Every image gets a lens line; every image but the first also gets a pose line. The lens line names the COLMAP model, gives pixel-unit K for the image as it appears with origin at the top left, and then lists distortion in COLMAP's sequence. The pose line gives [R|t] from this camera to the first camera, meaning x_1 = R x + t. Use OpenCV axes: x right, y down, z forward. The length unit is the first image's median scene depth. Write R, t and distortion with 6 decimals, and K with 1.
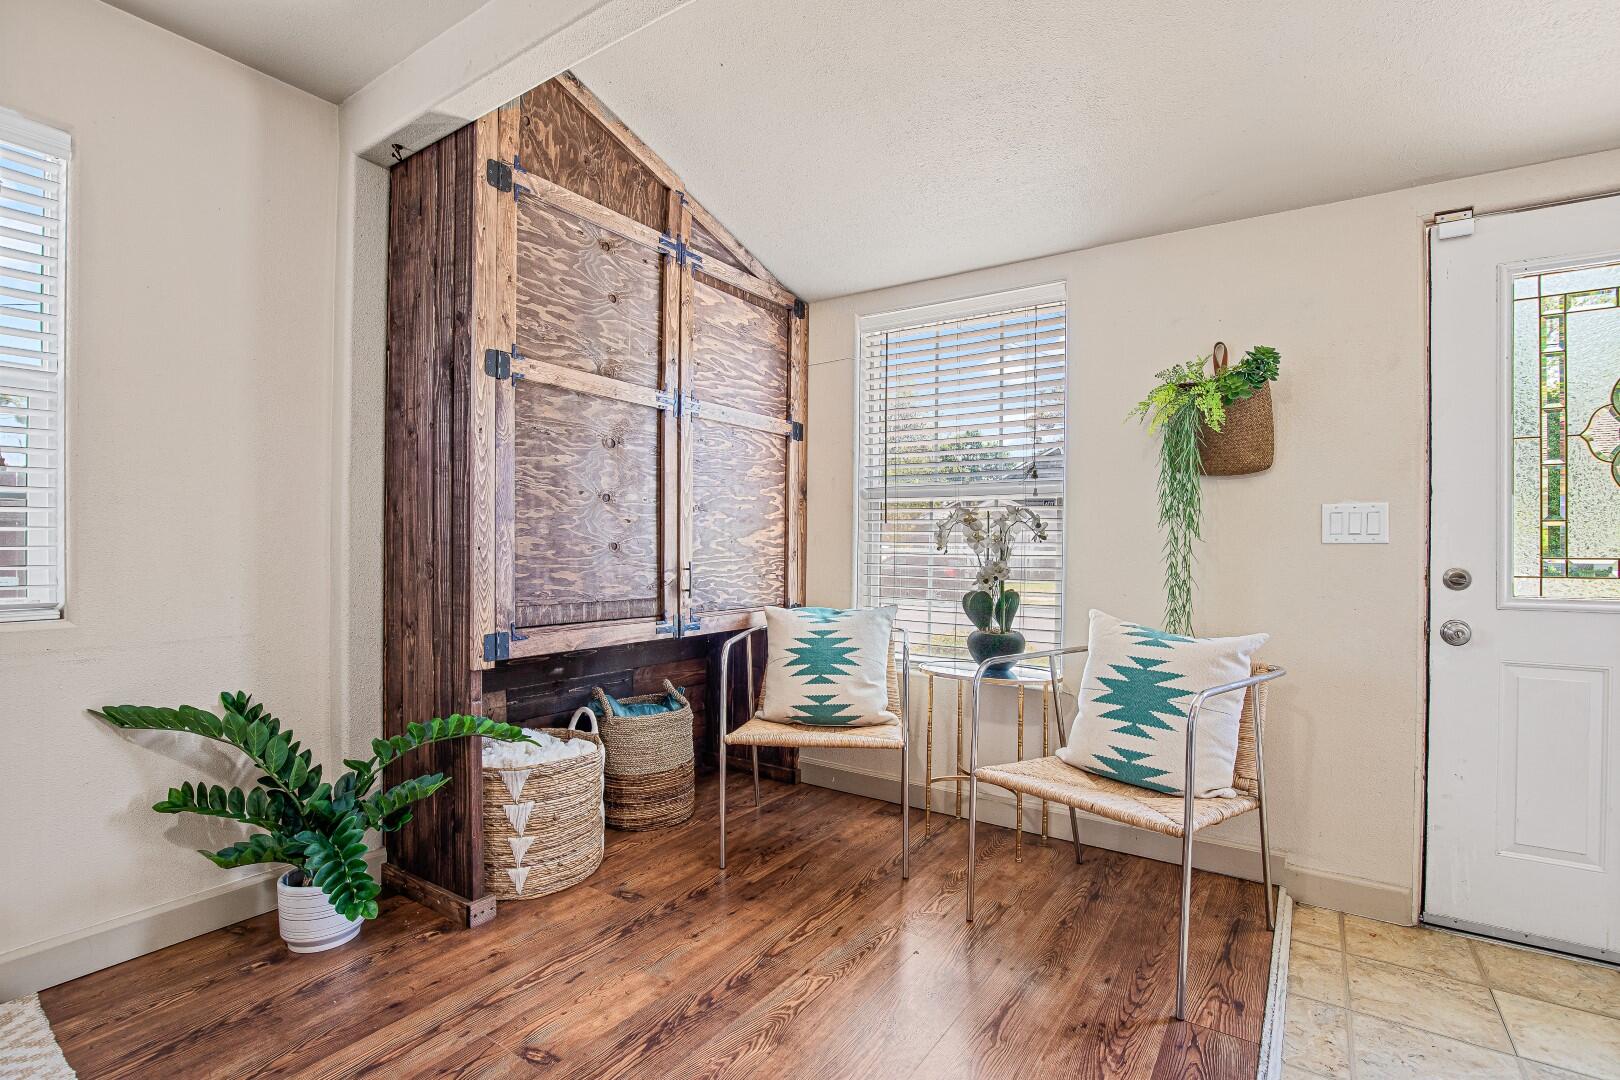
lens RADIAL K [[756.0, 0, 810.0], [0, 756.0, 540.0], [0, 0, 1]] dist [-0.022714, 0.001167]
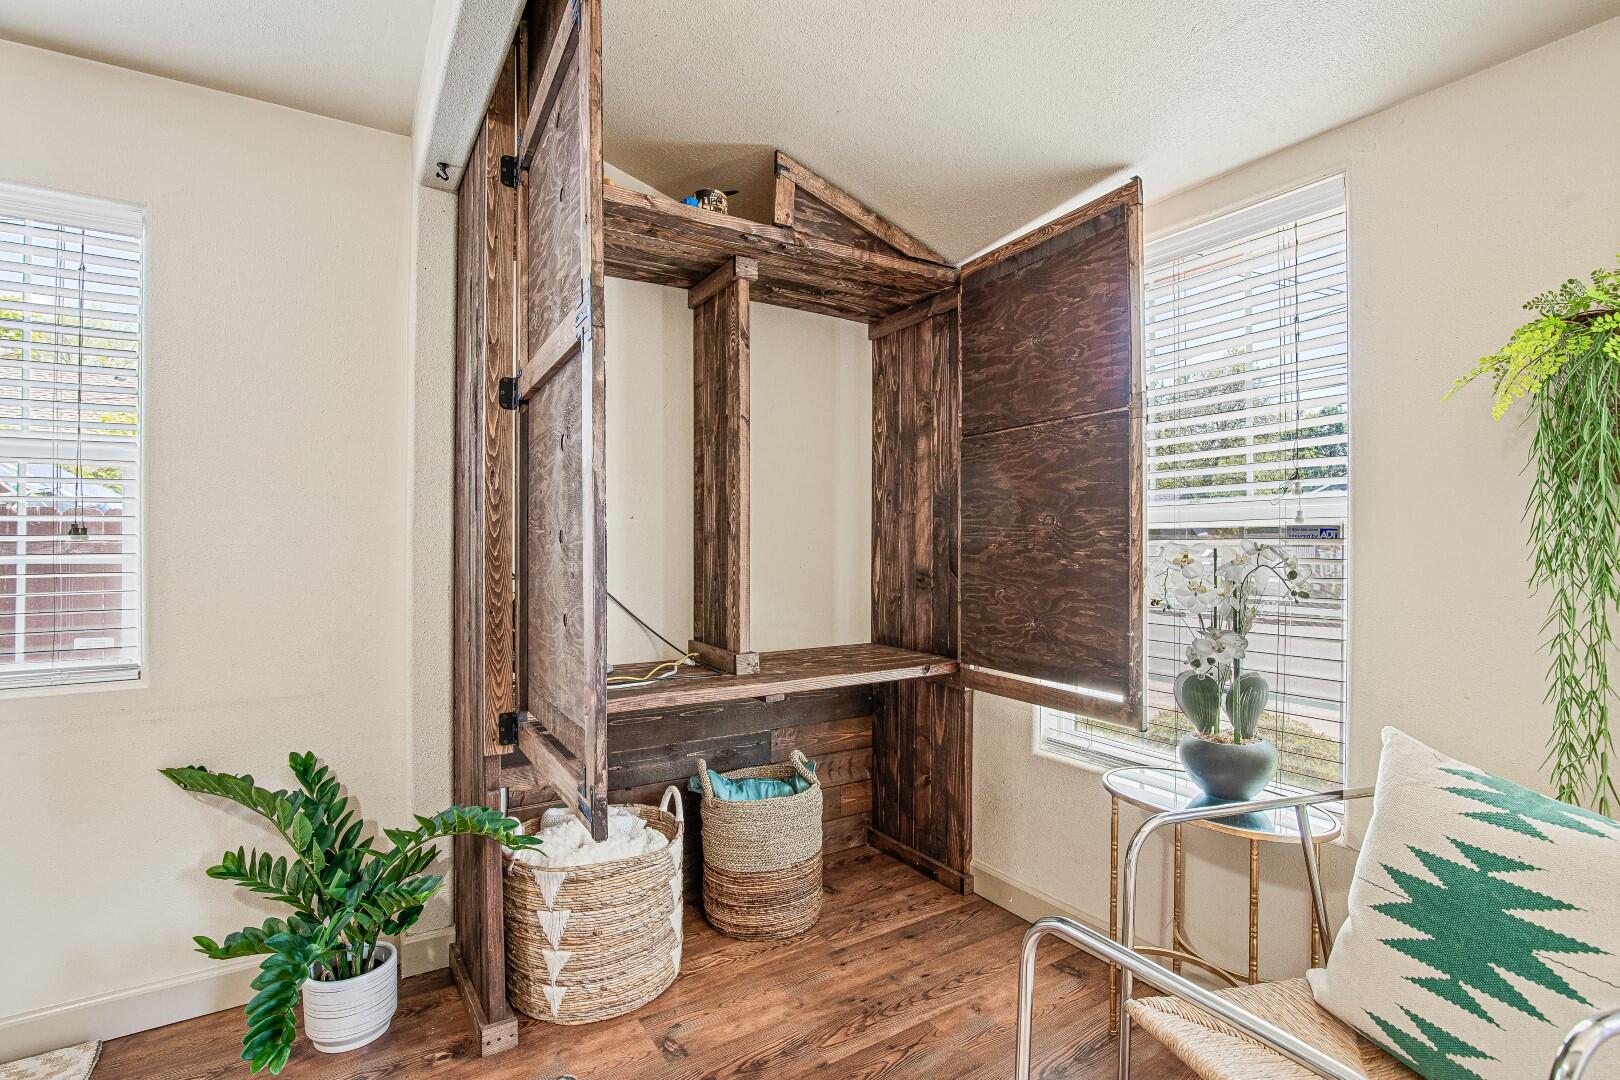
lens RADIAL K [[756.0, 0, 810.0], [0, 756.0, 540.0], [0, 0, 1]] dist [-0.022714, 0.001167]
pose [[0.917853, -0.014729, -0.396648, 0.212801], [0.013657, 0.999891, -0.005527, -0.056197], [0.396686, -0.000344, 0.917954, 0.331762]]
